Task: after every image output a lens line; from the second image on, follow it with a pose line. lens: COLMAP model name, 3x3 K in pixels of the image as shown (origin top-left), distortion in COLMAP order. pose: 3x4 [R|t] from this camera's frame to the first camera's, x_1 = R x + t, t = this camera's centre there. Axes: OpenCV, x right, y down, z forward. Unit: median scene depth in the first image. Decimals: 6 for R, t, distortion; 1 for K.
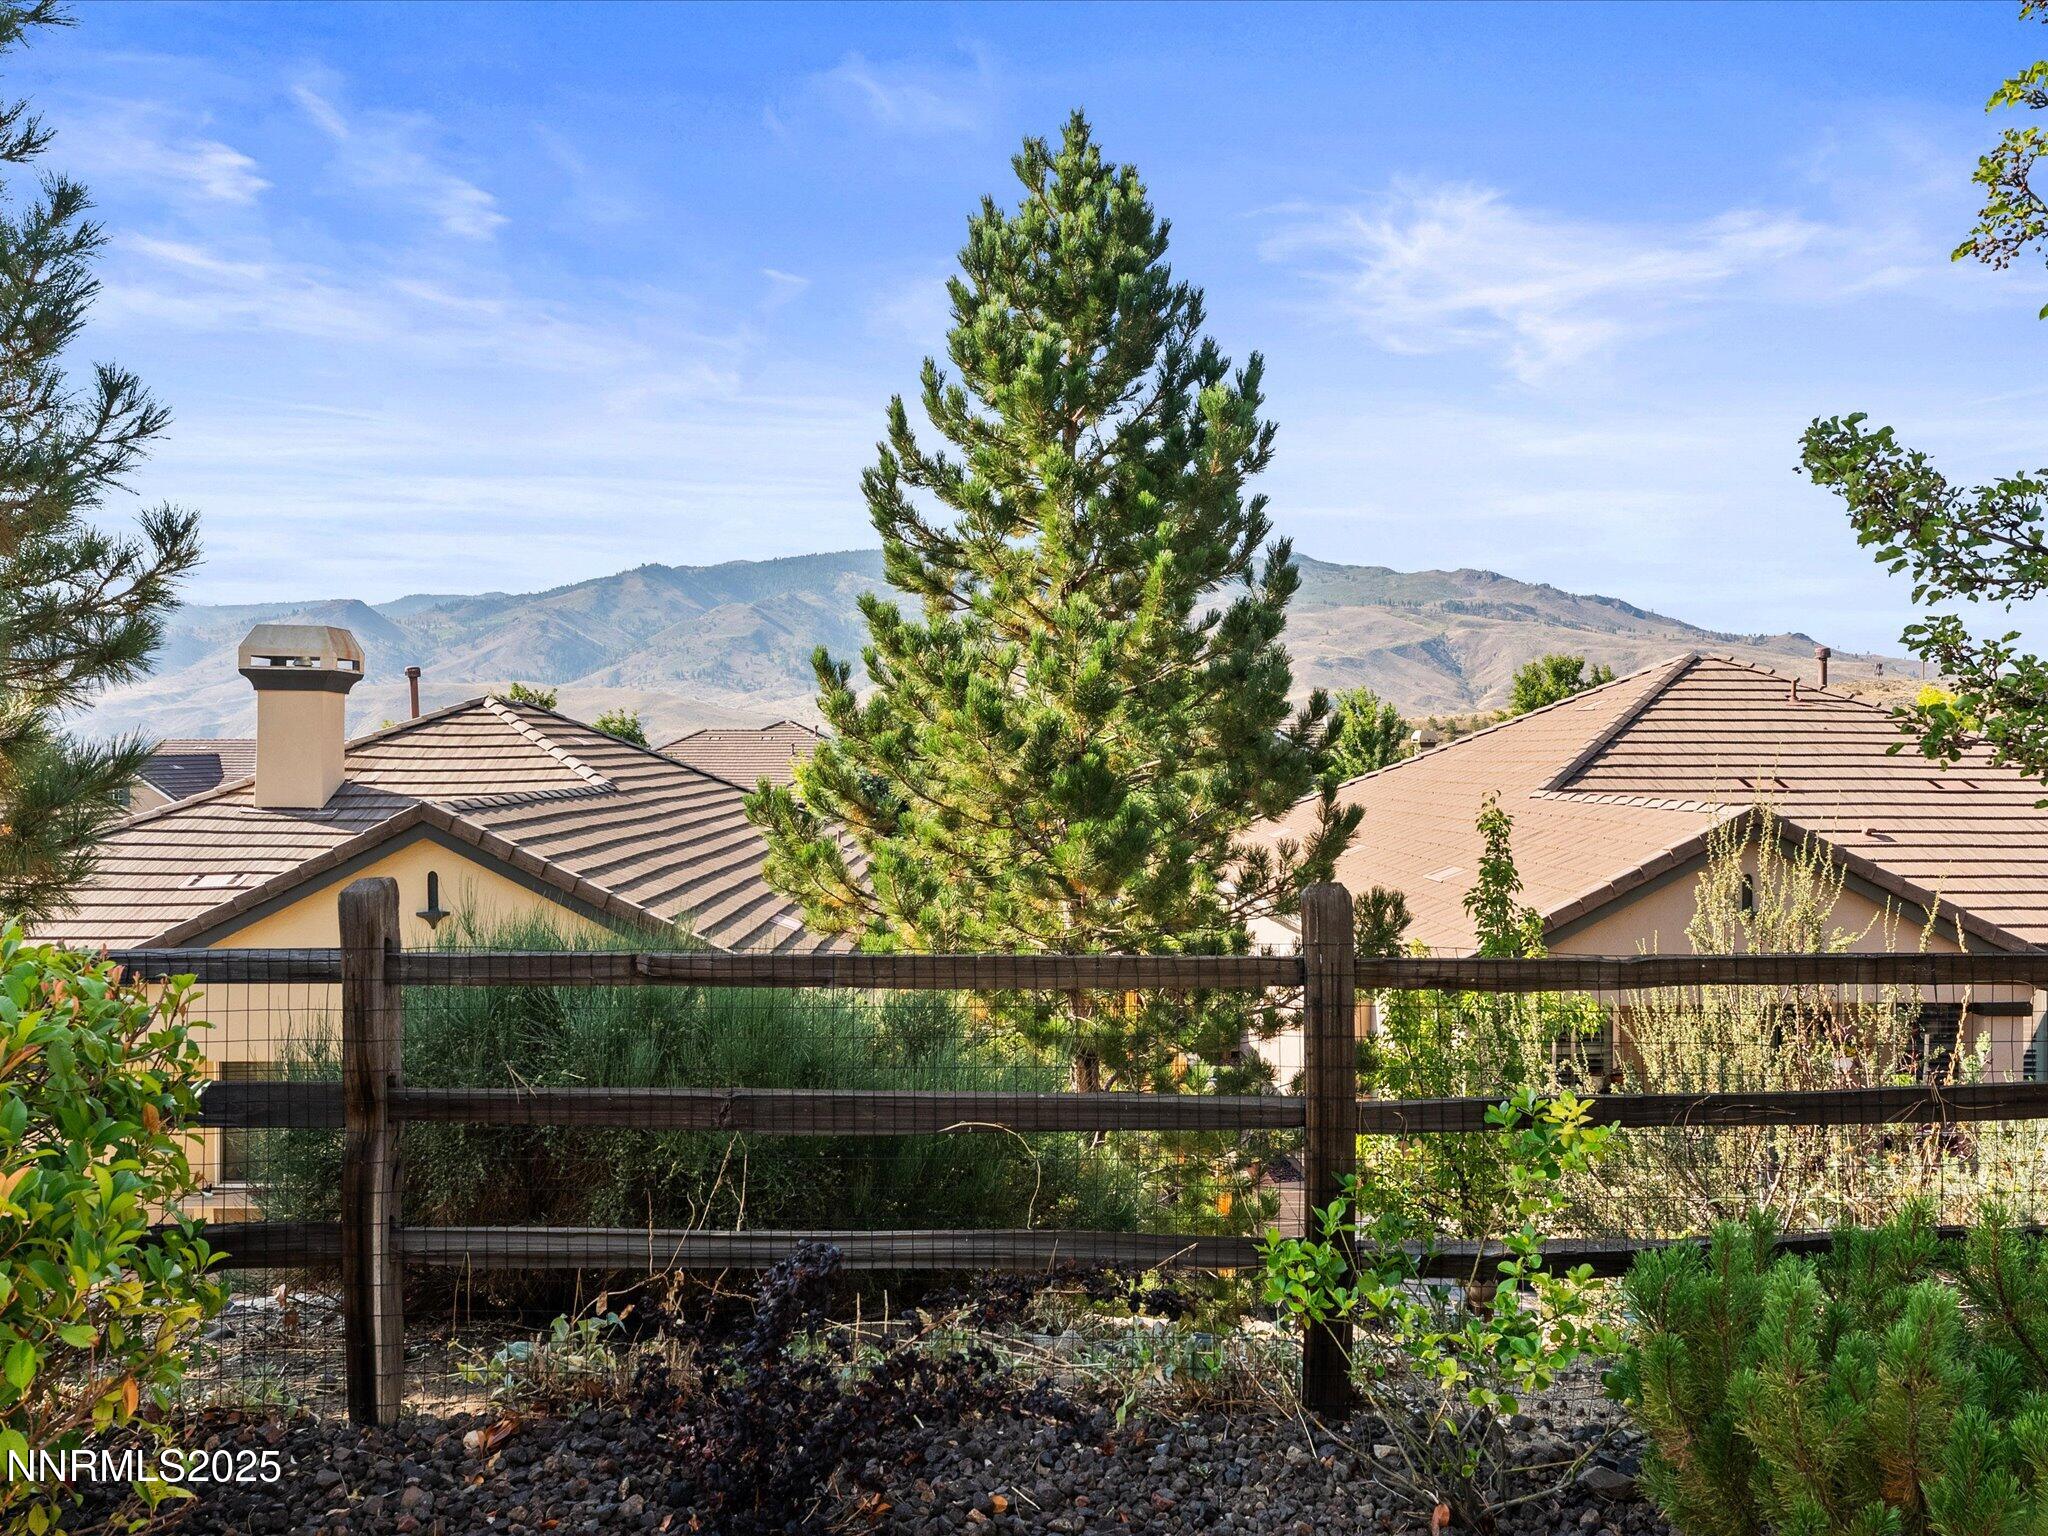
lens RADIAL K [[1545.2, 0, 1021.0], [0, 1545.2, 762.1], [0, 0, 1]] dist [0.037402, -0.008321]
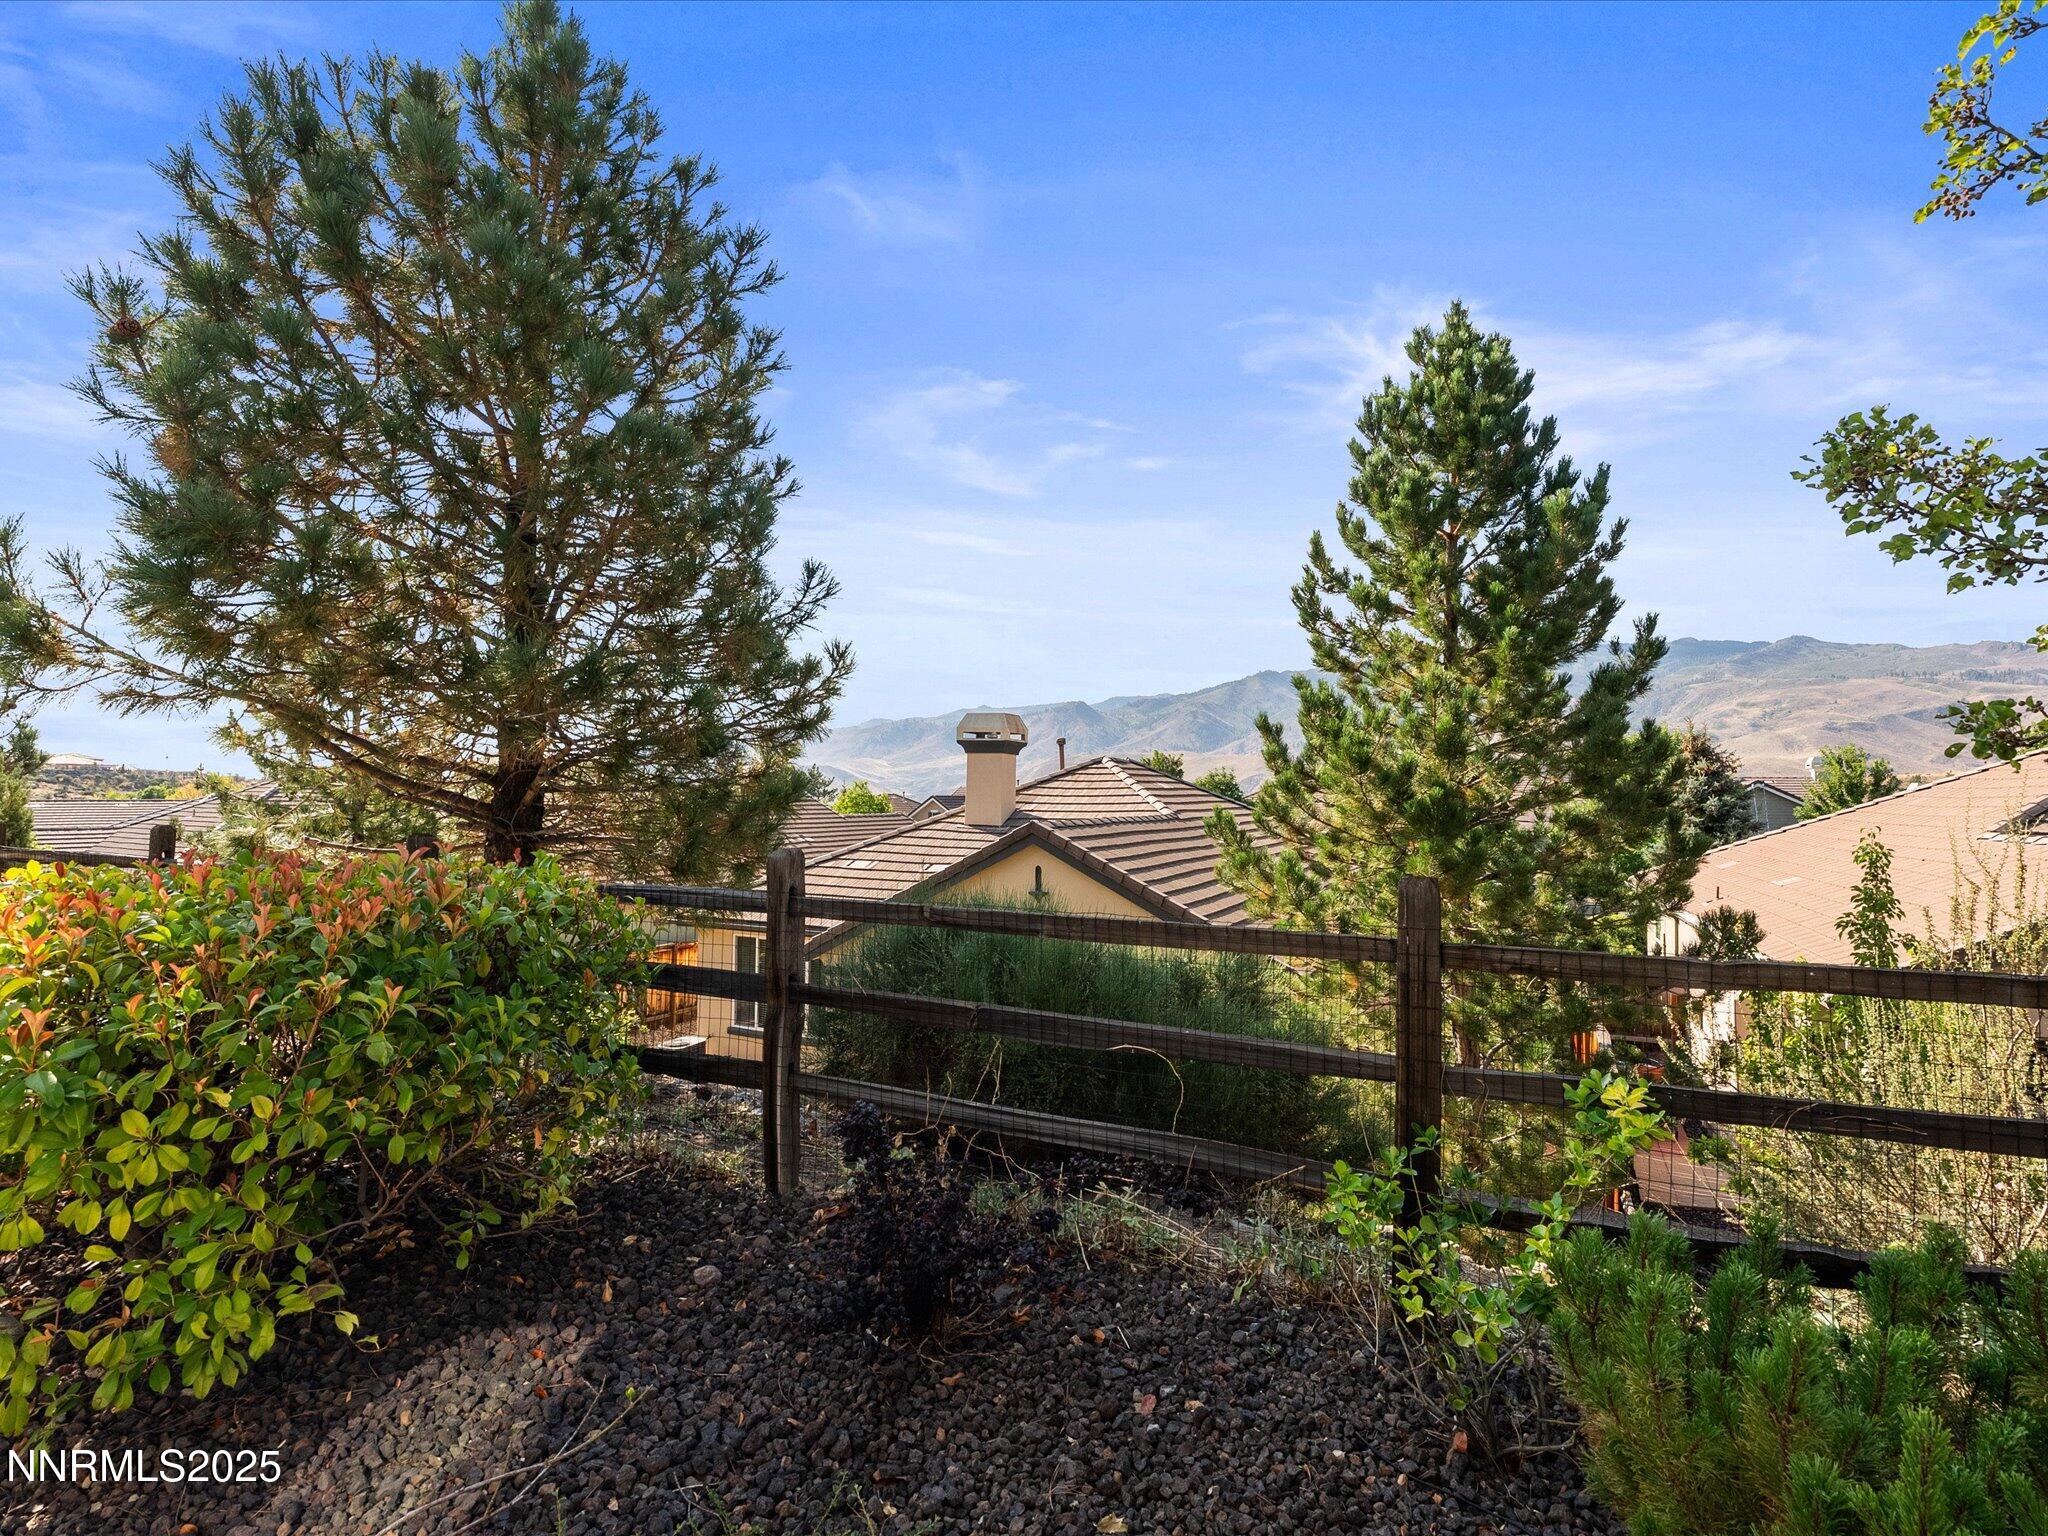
lens RADIAL K [[1052.3, 0, 1014.9], [0, 1052.3, 766.6], [0, 0, 1]] dist [0.010189, 0.004066]
pose [[0.893800, -0.004505, -0.448443, 0.102278], [-0.011783, 0.999368, -0.033525, 0.008978], [0.448311, 0.035249, 0.893182, 0.050657]]
